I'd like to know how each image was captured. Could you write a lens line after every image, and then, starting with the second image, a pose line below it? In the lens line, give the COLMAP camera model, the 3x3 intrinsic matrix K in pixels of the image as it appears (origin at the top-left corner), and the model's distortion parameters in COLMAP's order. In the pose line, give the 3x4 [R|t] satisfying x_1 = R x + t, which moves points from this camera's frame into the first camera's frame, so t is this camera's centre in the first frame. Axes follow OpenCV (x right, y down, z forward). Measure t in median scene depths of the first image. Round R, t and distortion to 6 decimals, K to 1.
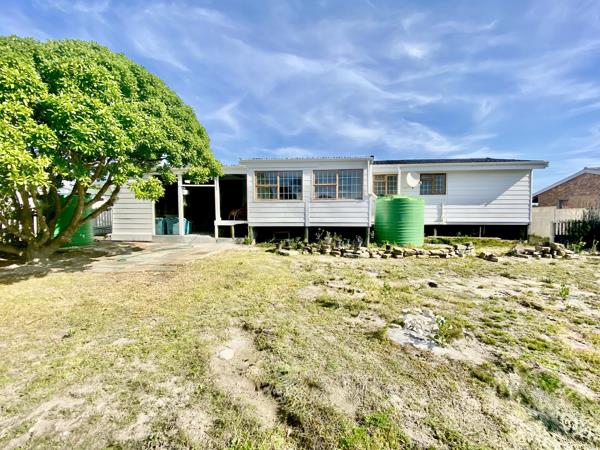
lens RADIAL K [[249.2, 0, 300.0], [0, 249.2, 225.0], [0, 0, 1]] dist [0.022229, -0.018718]
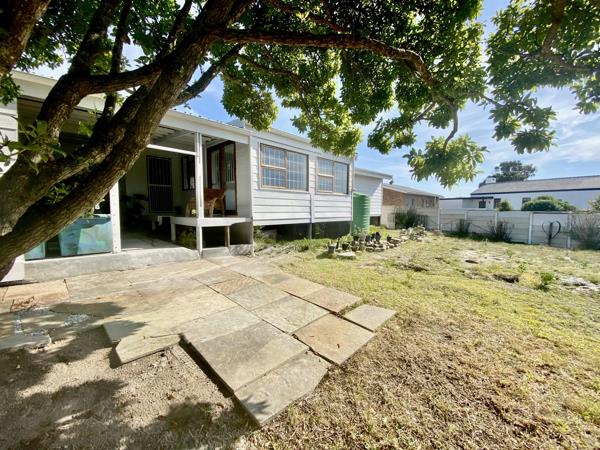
lens RADIAL K [[249.2, 0, 300.0], [0, 249.2, 225.0], [0, 0, 1]] dist [0.022229, -0.018718]
pose [[0.637961, -0.043362, 0.768847, -0.624178], [0.021921, 0.999031, 0.038155, -0.019644], [-0.769756, -0.007488, 0.638294, 0.480974]]
